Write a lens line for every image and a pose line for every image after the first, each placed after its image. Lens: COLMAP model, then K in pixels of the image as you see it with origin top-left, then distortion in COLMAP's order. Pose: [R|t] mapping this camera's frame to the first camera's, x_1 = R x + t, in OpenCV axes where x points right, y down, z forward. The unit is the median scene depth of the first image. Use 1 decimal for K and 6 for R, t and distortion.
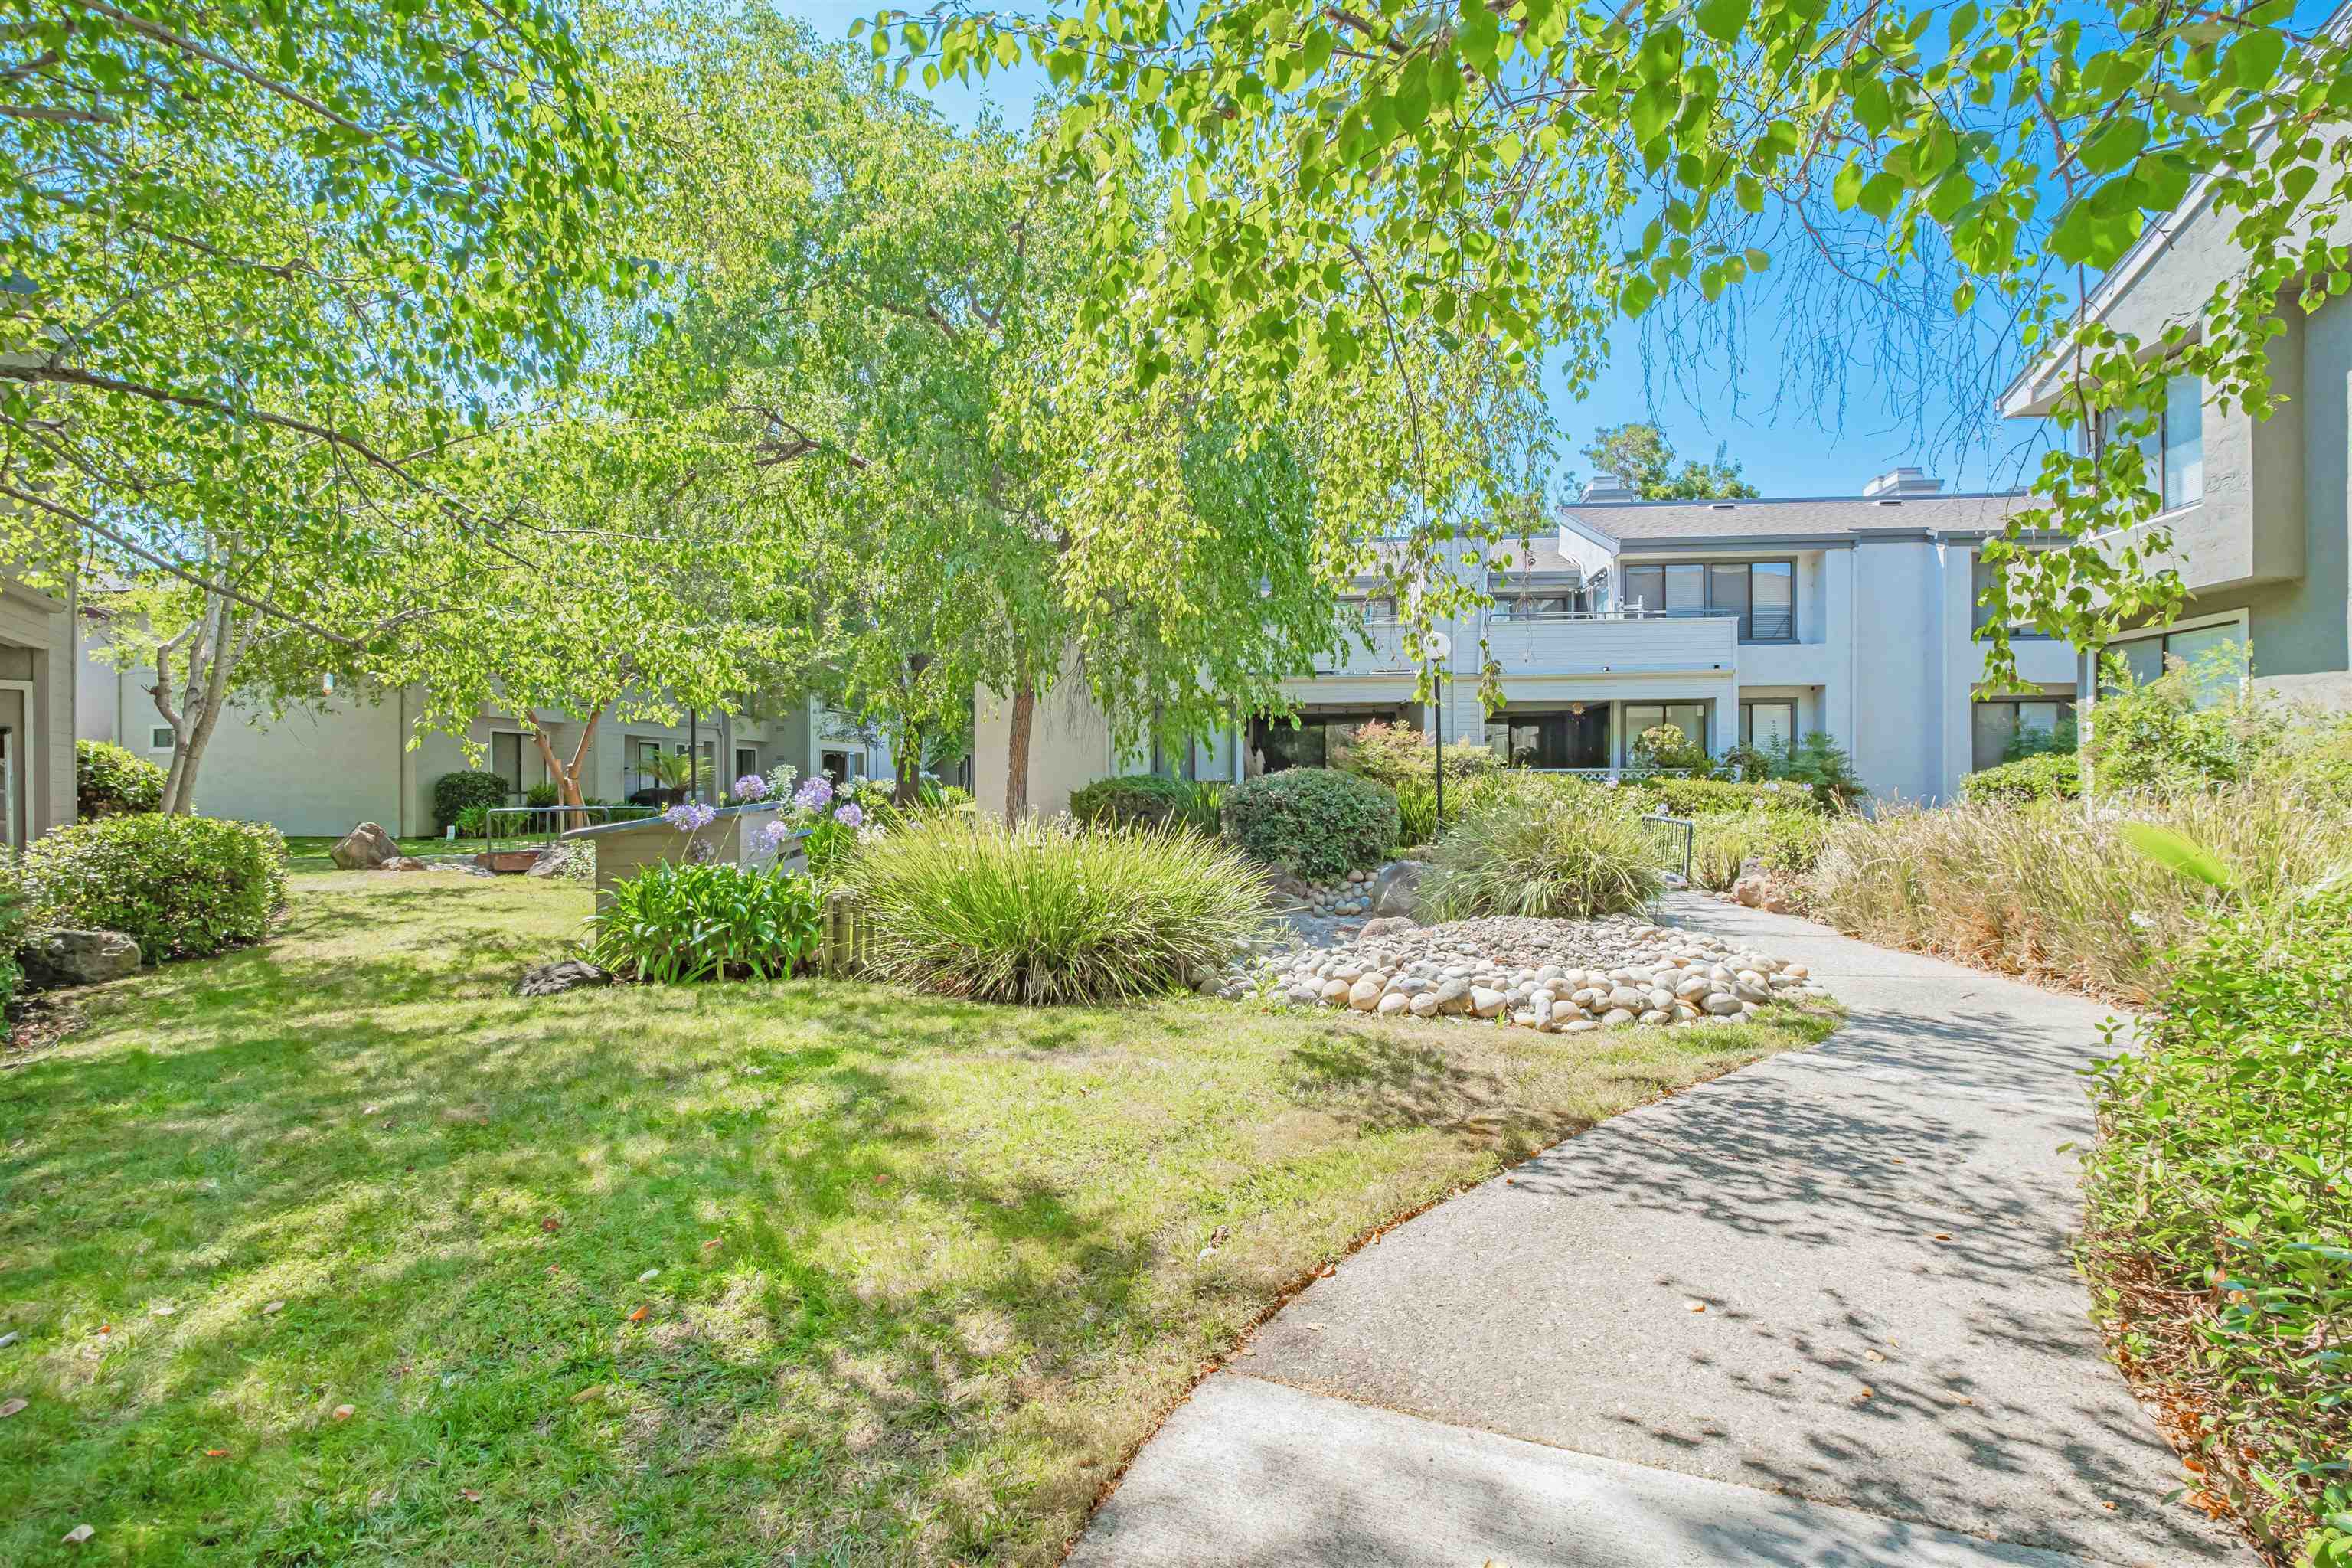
lens RADIAL K [[1035.6, 0, 1165.2], [0, 1035.6, 785.9], [0, 0, 1]] dist [0.000450, -0.000398]
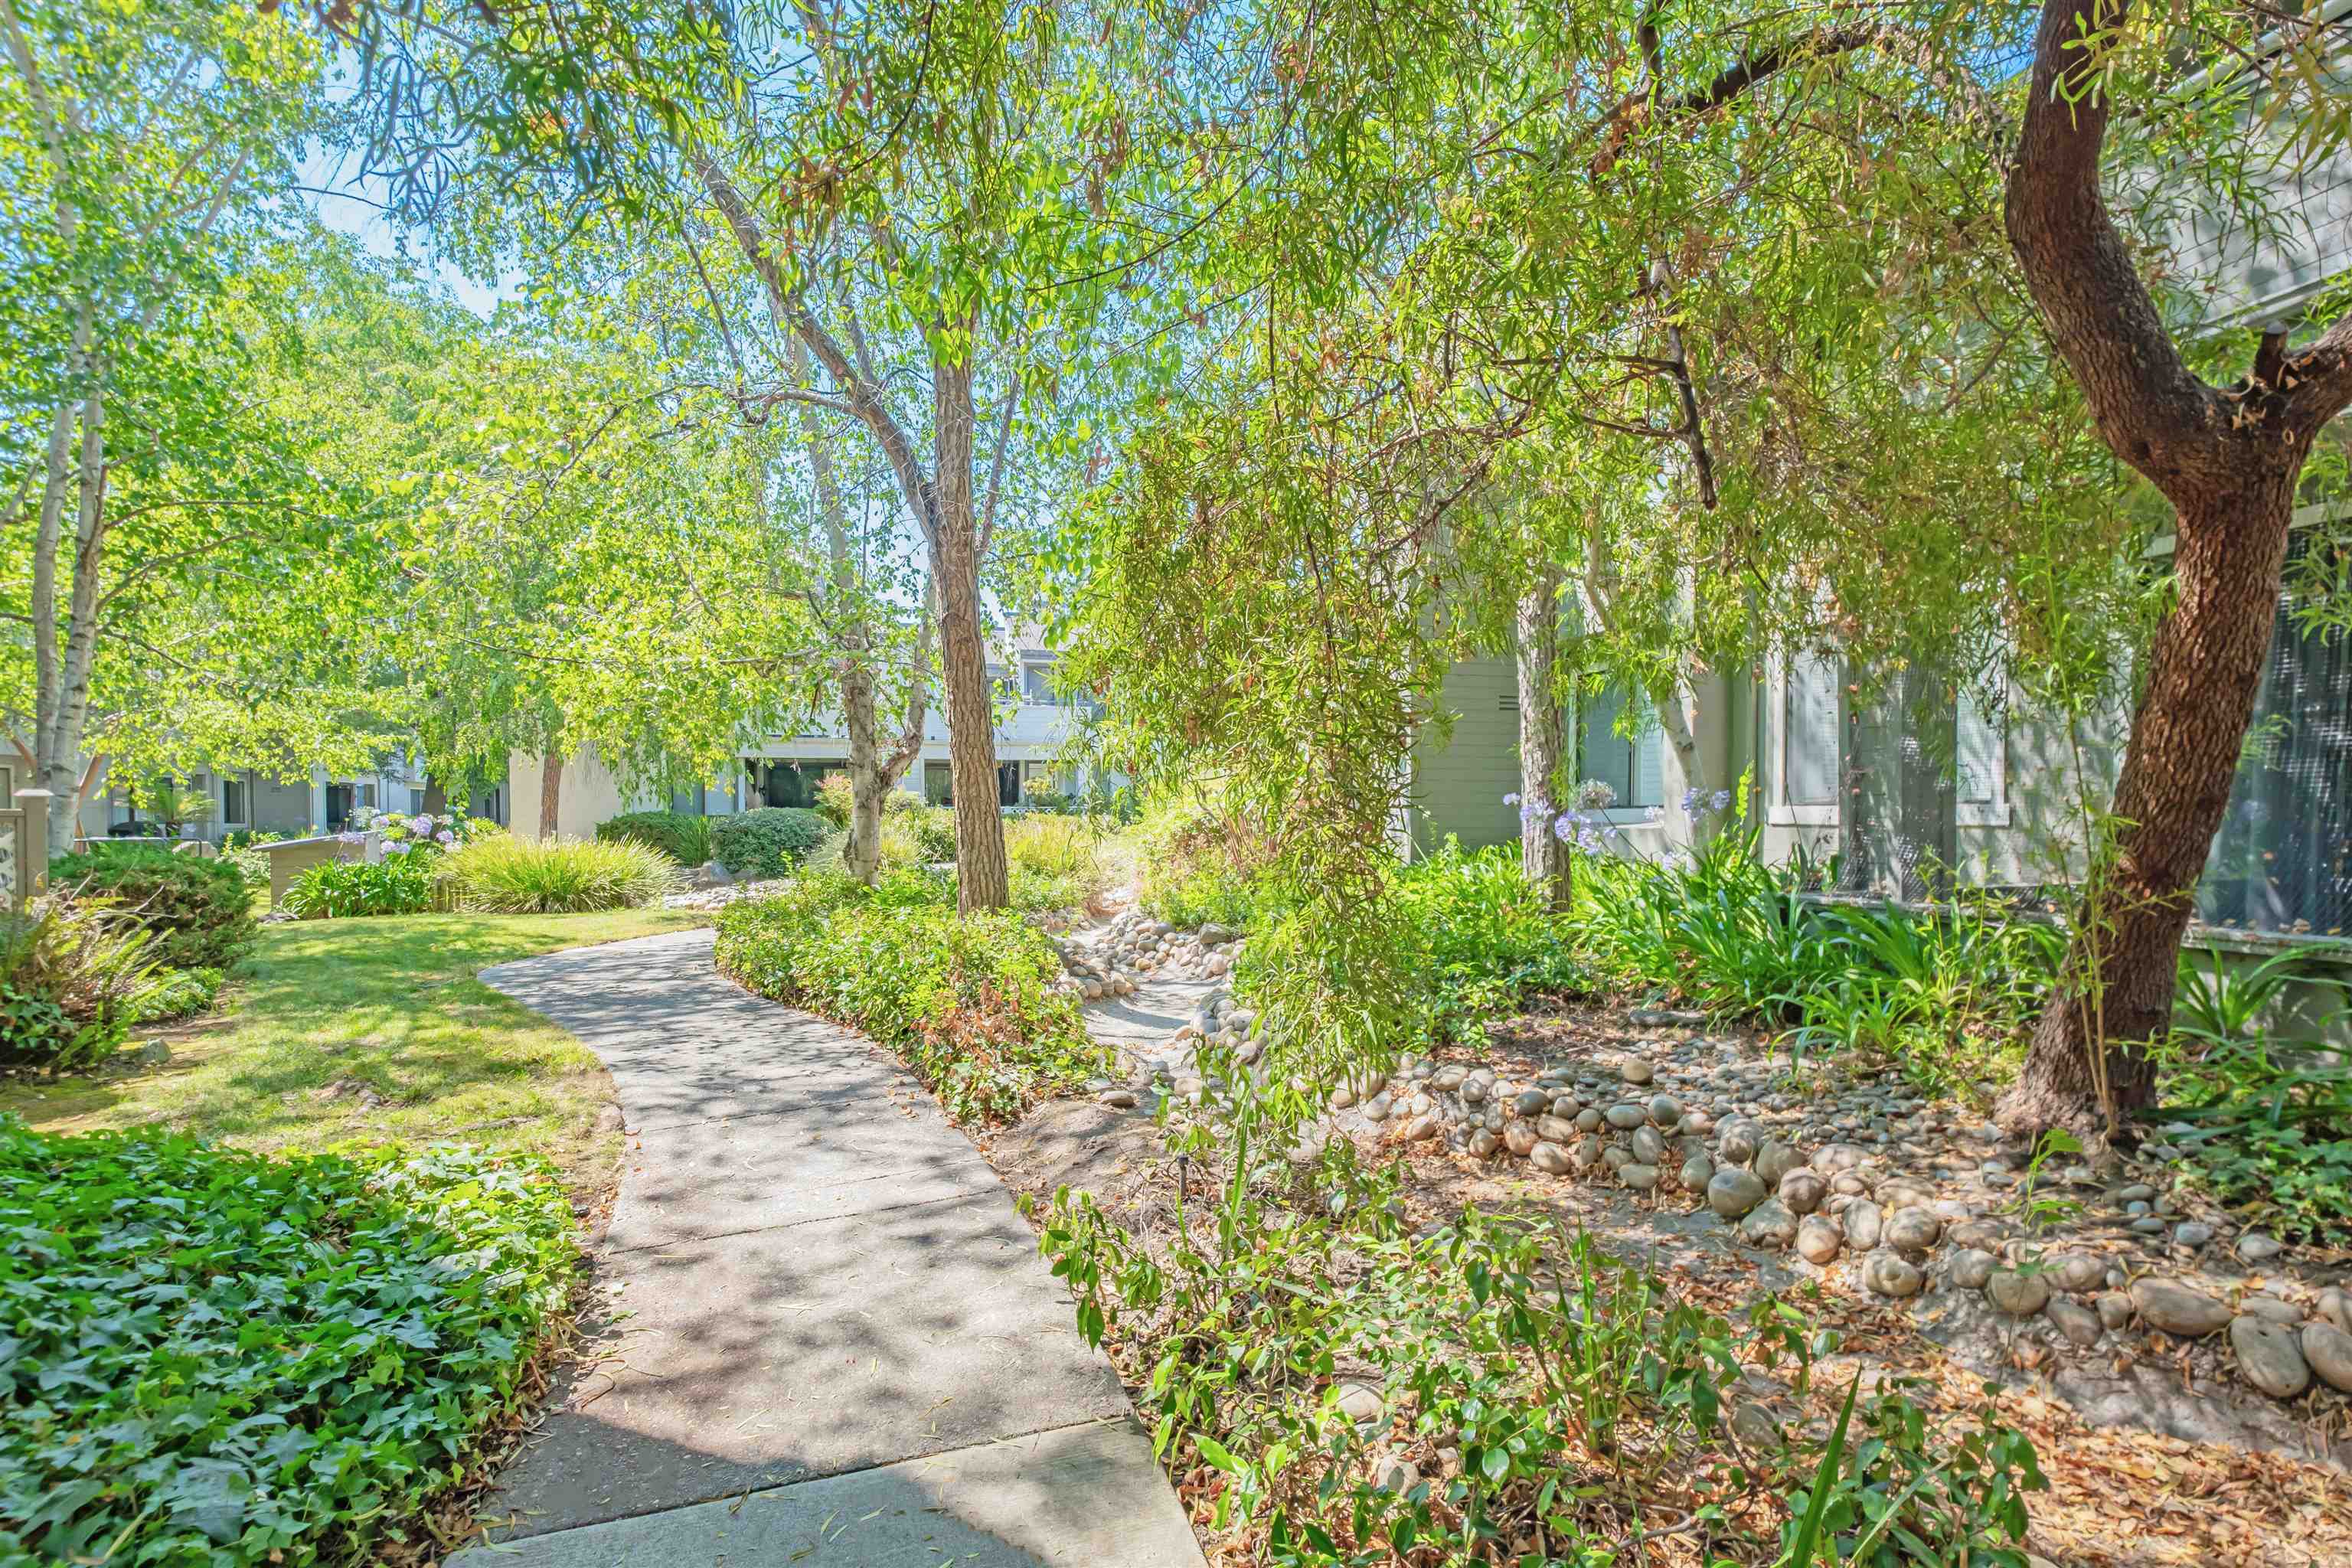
lens RADIAL K [[1035.6, 0, 1165.2], [0, 1035.6, 785.9], [0, 0, 1]] dist [0.000450, -0.000398]
pose [[0.922986, 0.010588, 0.384688, 0.072438], [0.000819, 0.999565, -0.029477, -0.003109], [-0.384833, 0.027522, 0.922576, -0.485956]]
